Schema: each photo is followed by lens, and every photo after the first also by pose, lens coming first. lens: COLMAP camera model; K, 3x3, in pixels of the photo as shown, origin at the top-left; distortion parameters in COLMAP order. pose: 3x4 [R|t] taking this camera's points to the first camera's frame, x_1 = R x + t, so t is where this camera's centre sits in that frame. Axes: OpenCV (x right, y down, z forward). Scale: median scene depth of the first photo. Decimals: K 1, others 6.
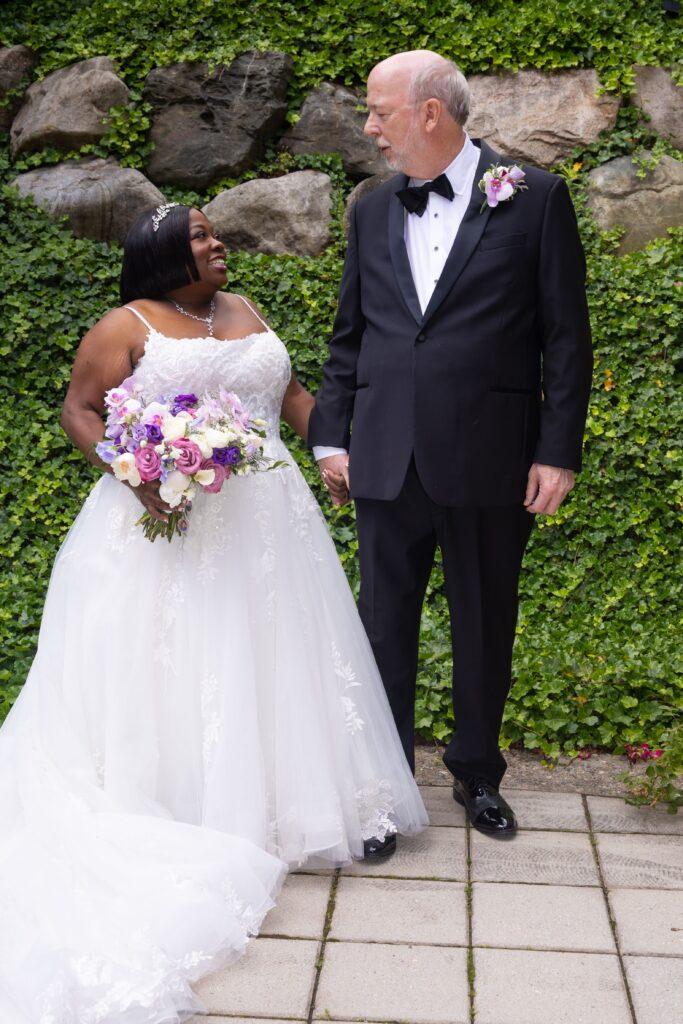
lens RADIAL K [[1346.1, 0, 341.1], [0, 1346.1, 511.2], [0, 0, 1]] dist [-0.023765, 0.000000]
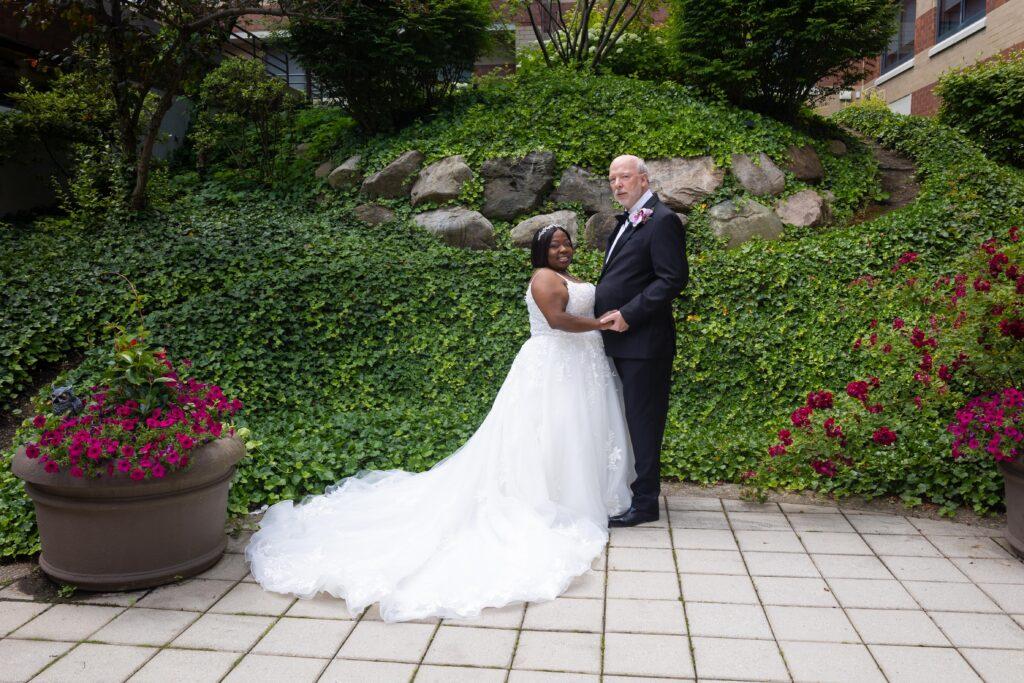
lens RADIAL K [[798.0, 0, 512.7], [0, 798.0, 341.2], [0, 0, 1]] dist [-0.067926, -0.002654]
pose [[0.998236, -0.010783, -0.058378, -0.036051], [0.005785, 0.996354, -0.085117, 0.035318], [0.059083, 0.084629, 0.994659, -0.143676]]
